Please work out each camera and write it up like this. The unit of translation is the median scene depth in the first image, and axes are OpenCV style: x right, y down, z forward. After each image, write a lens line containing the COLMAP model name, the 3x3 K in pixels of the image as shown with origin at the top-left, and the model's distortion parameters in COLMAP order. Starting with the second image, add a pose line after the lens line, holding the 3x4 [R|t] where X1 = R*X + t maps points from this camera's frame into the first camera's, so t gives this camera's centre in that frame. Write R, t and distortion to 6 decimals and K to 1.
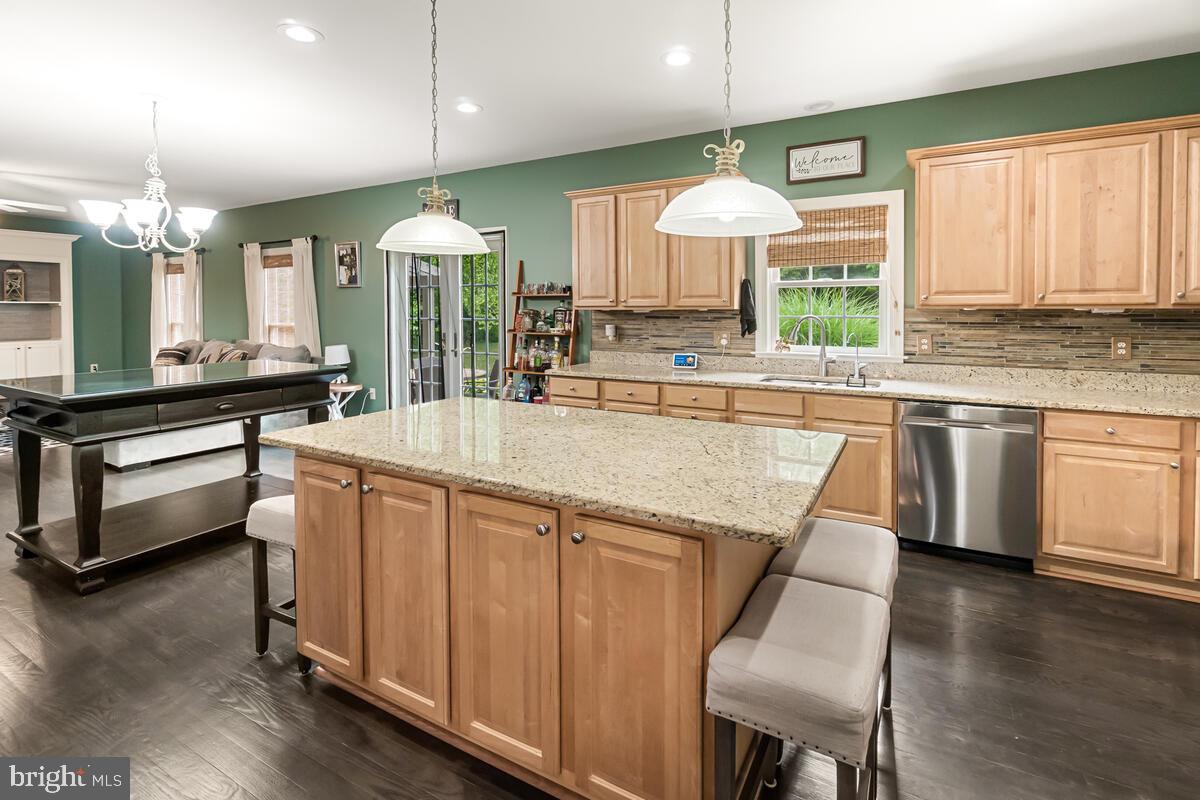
lens RADIAL K [[533.3, 0, 604.6], [0, 533.3, 309.5], [0, 0, 1]] dist [-0.000835, 0.000267]
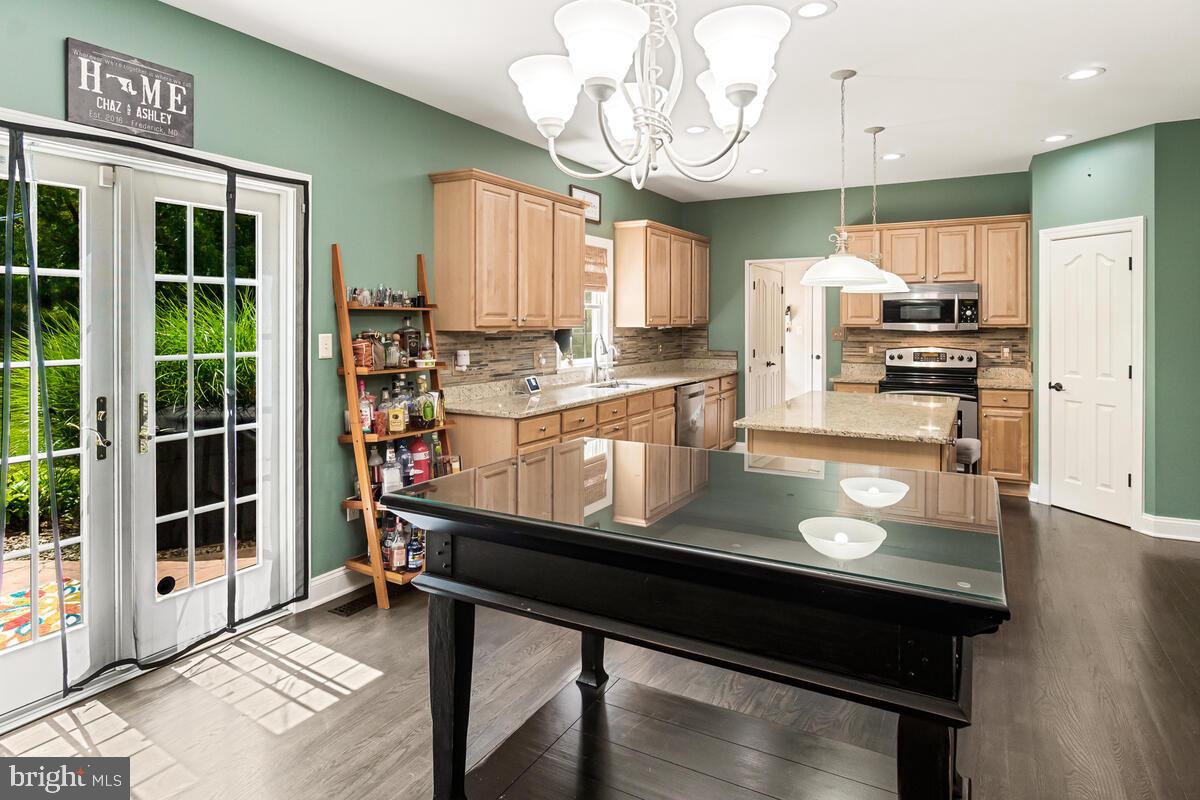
lens RADIAL K [[692.3, 0, 588.1], [0, 692.3, 324.2], [0, 0, 1]] dist [-0.002505, -0.000497]
pose [[0.041306, -0.000195, 0.999147, -1.130908], [0.006795, 0.999977, -0.000086, -0.008729], [-0.999123, 0.006793, 0.041306, 0.920097]]
